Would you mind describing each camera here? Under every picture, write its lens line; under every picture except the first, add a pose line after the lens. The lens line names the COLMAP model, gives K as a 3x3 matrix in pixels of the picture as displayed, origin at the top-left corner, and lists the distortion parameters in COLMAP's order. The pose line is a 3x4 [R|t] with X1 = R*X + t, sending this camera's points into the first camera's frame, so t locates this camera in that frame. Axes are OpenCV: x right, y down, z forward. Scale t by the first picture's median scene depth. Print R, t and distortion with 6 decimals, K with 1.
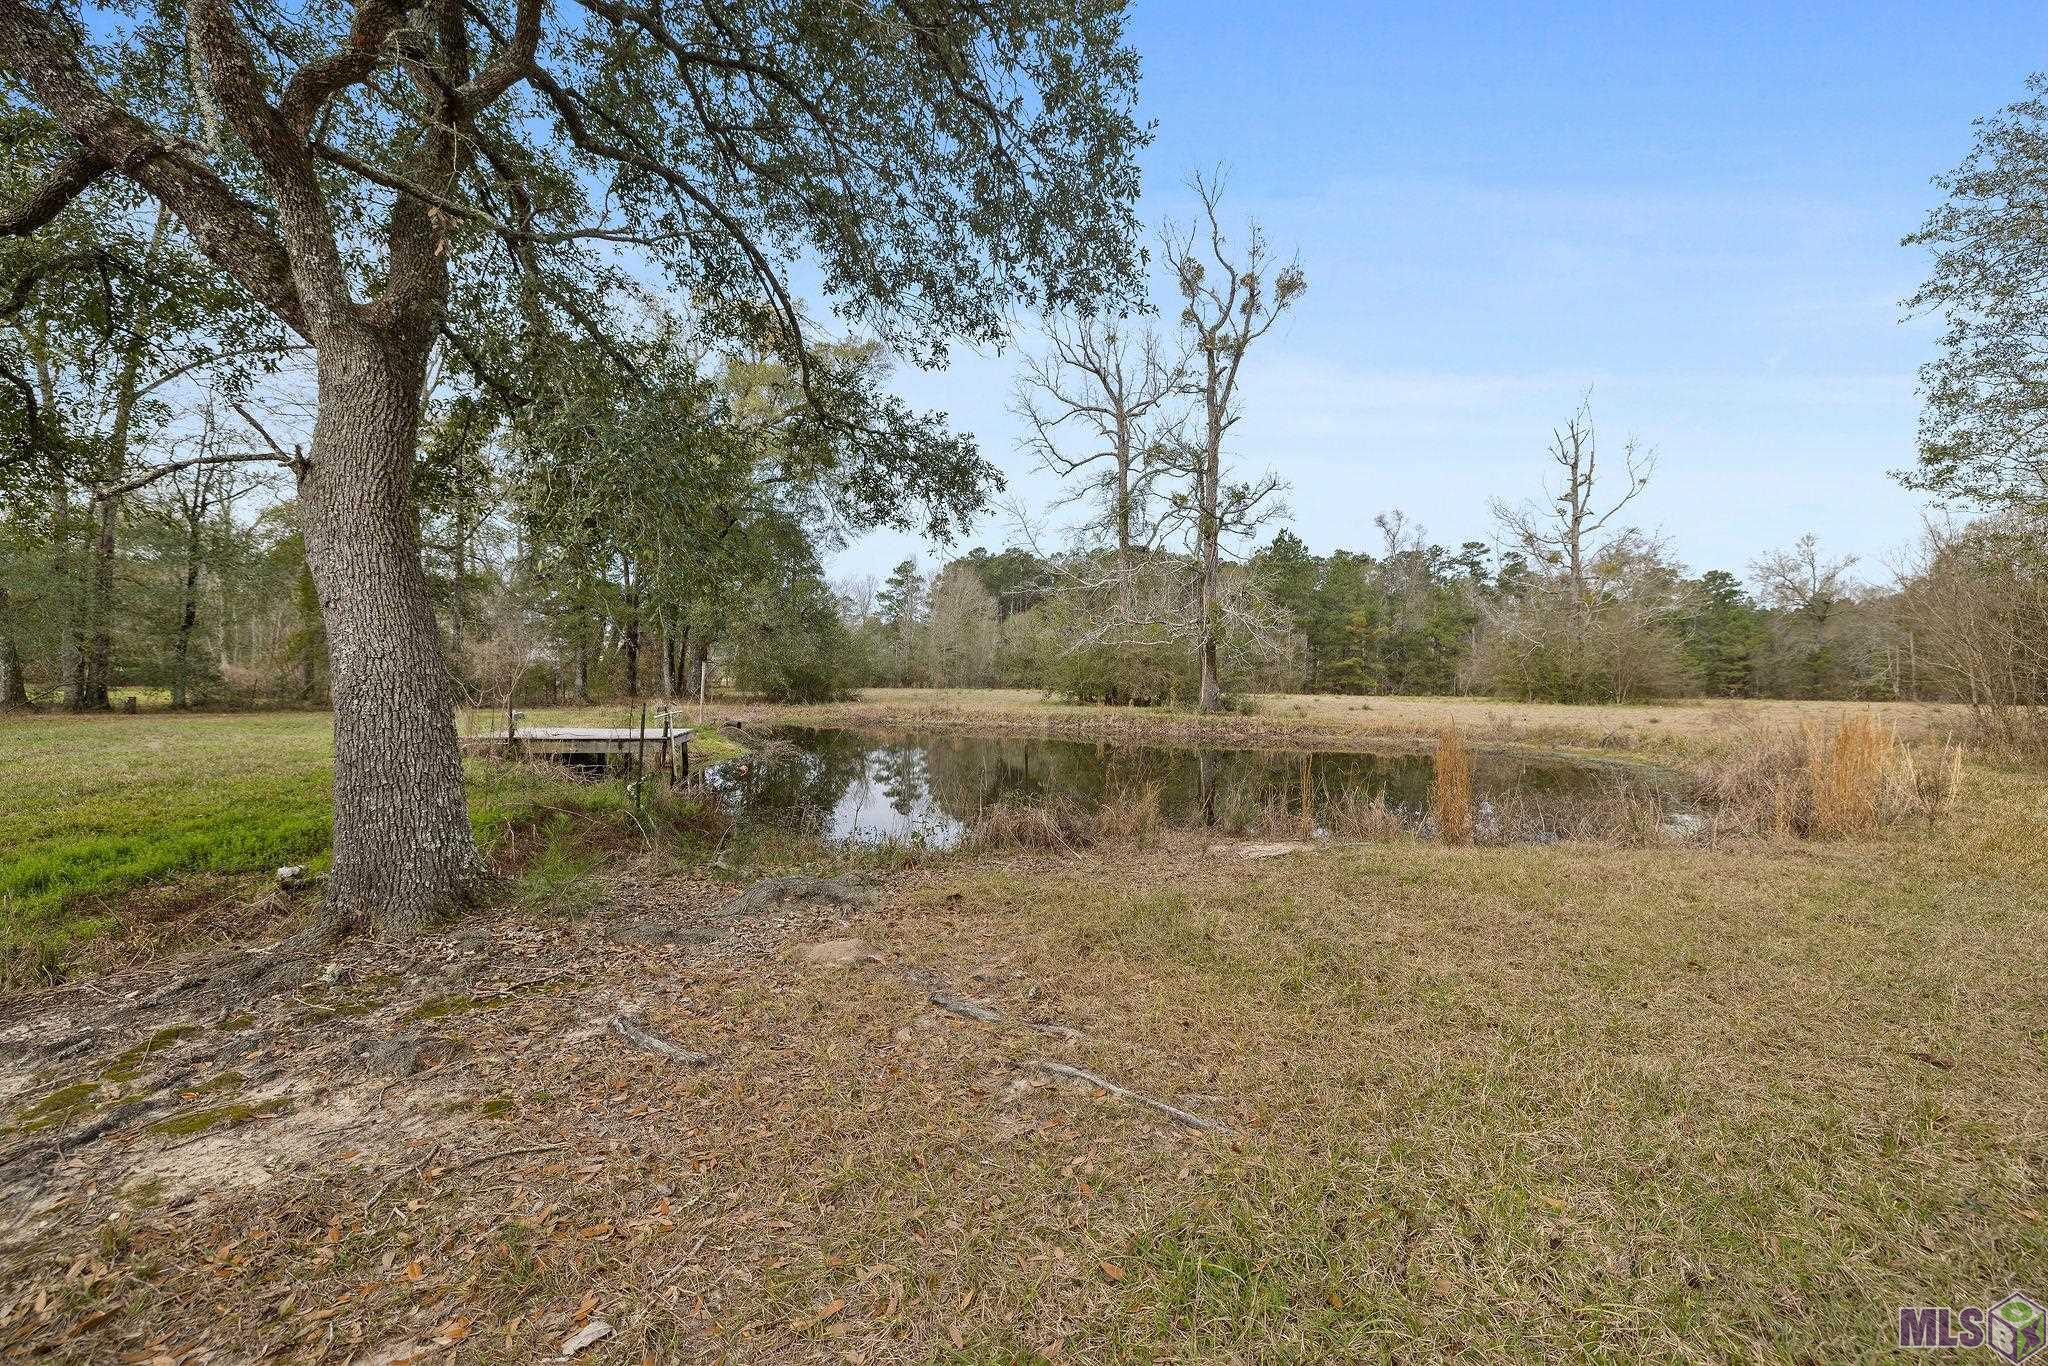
lens RADIAL K [[870.3, 0, 1022.3], [0, 870.3, 680.3], [0, 0, 1]] dist [0.000042, 0.000198]
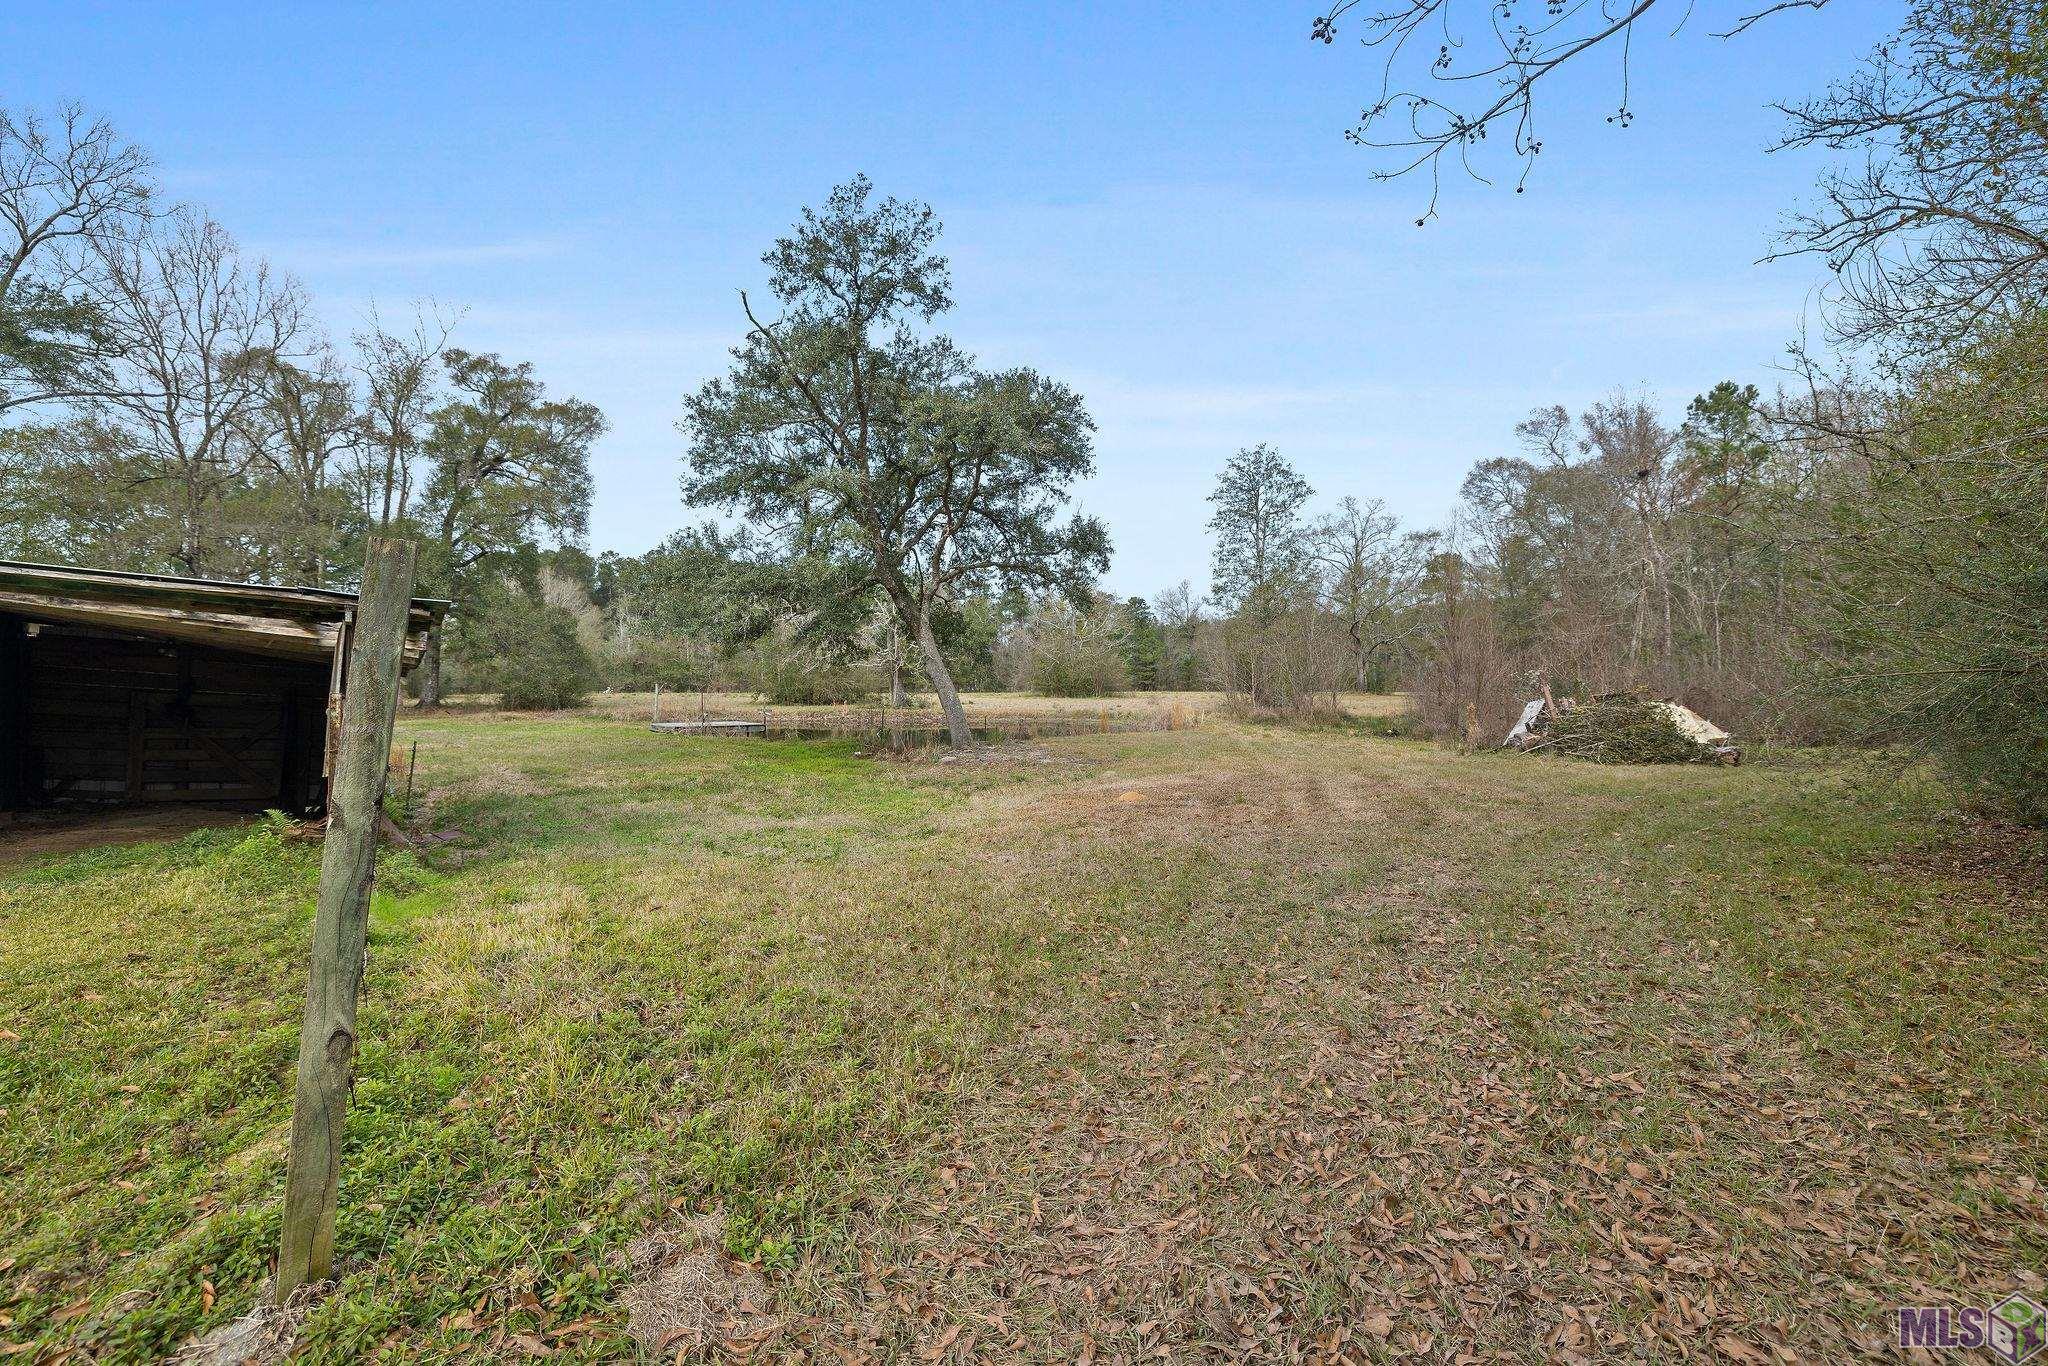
lens RADIAL K [[870.3, 0, 1029.5], [0, 870.3, 683.0], [0, 0, 1]] dist [0.000042, 0.000198]
pose [[0.850556, -0.008786, 0.525811, -0.314629], [0.004284, 0.999943, 0.009779, -0.016381], [-0.525867, -0.006065, 0.850545, -0.371551]]
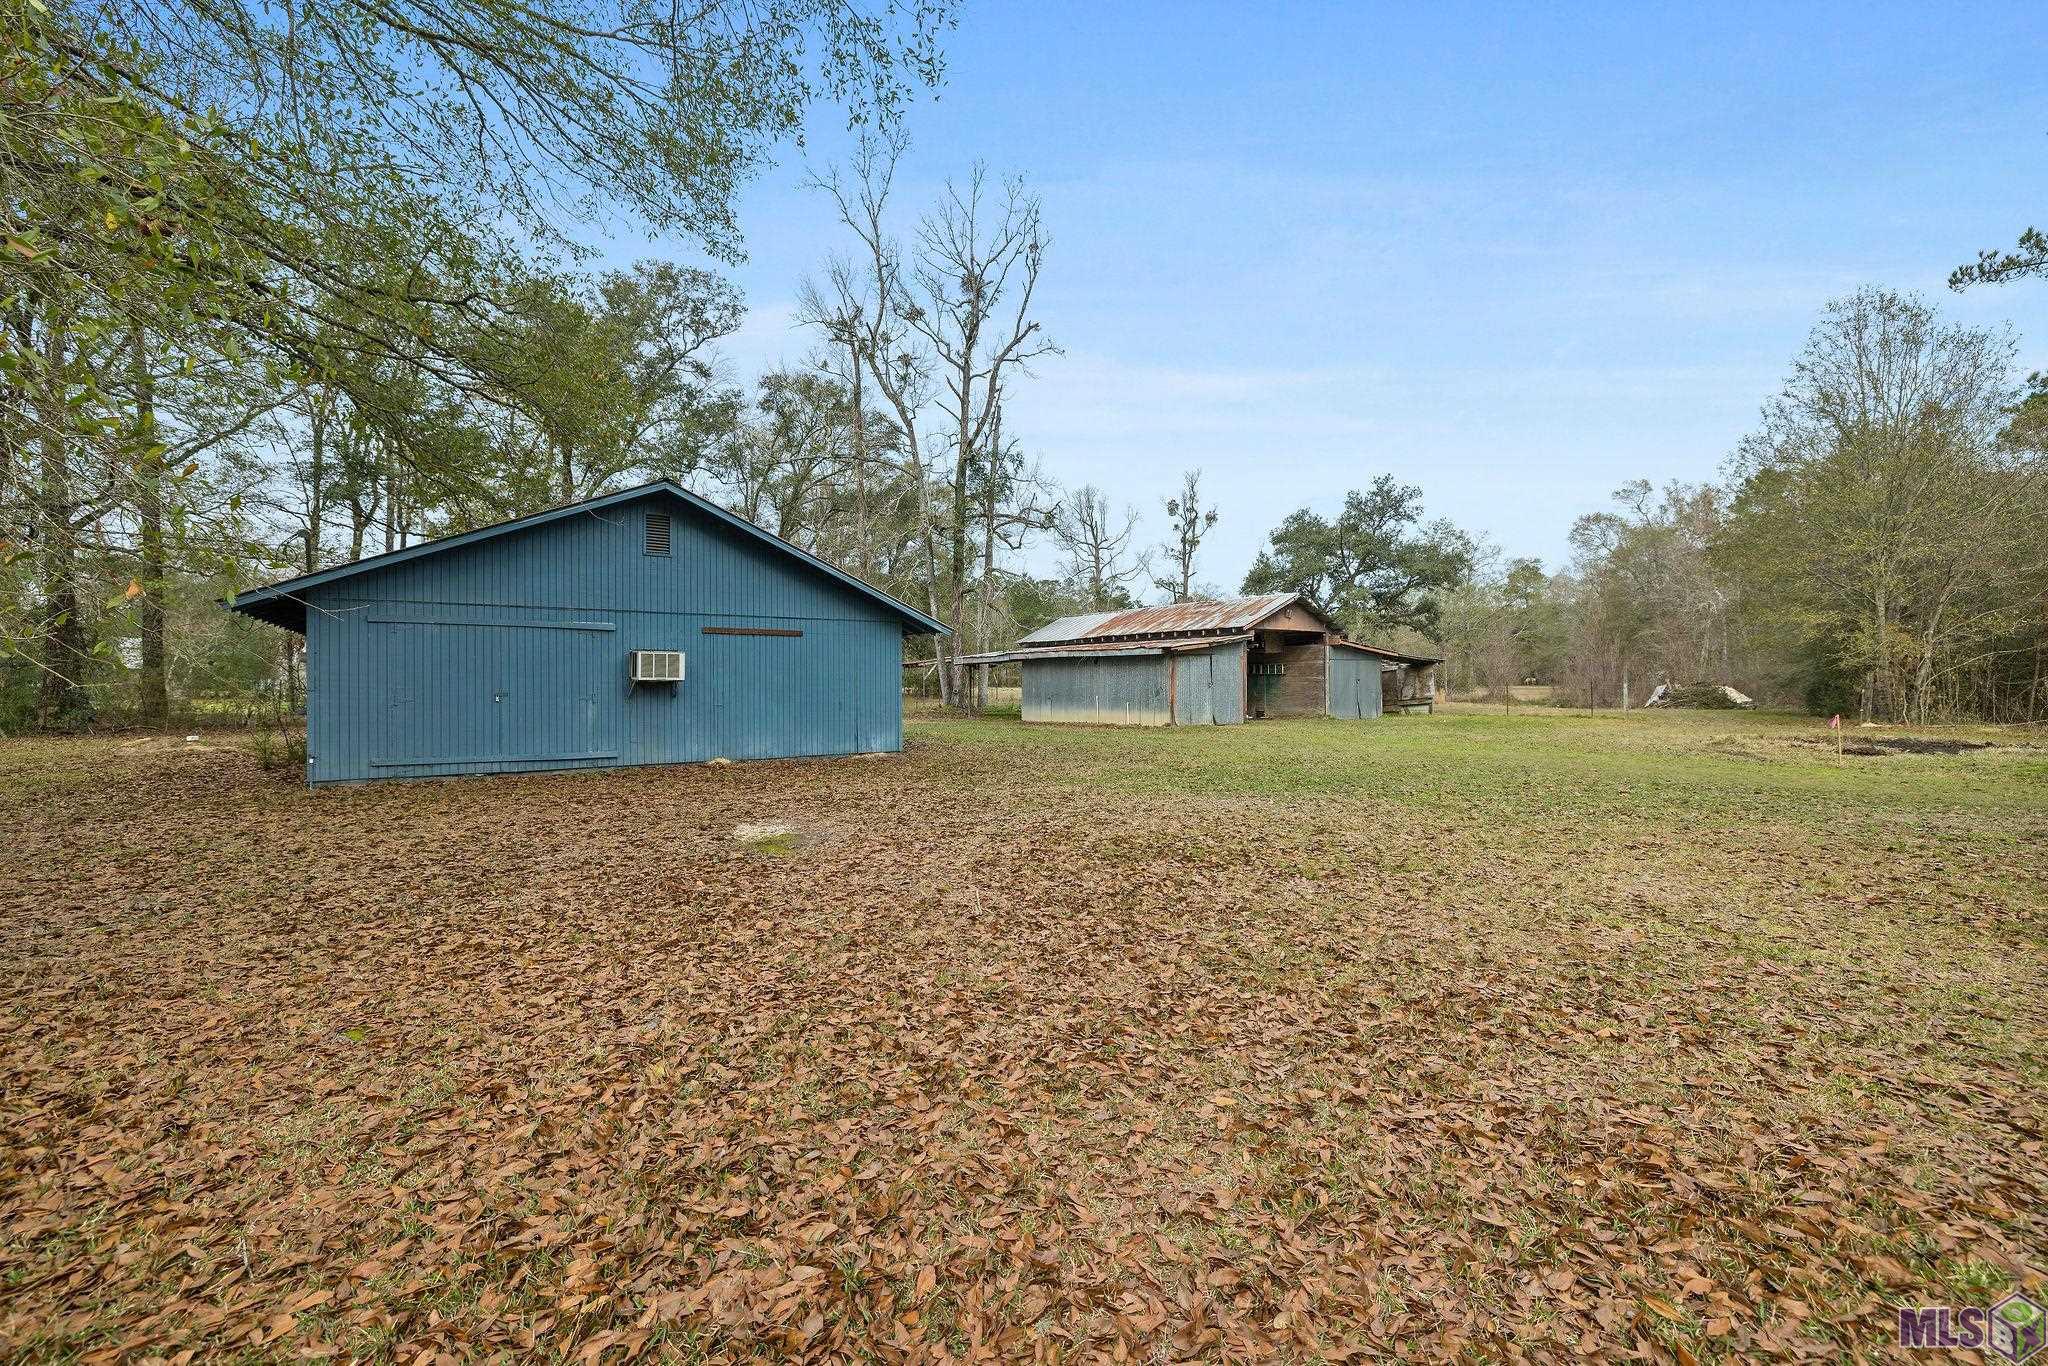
lens RADIAL K [[870.3, 0, 1019.3], [0, 870.3, 679.3], [0, 0, 1]] dist [0.000042, 0.000198]
pose [[0.874836, -0.010801, 0.484299, -0.671089], [0.005013, 0.999900, 0.013243, -0.020993], [-0.484393, -0.009158, 0.874802, -0.515922]]
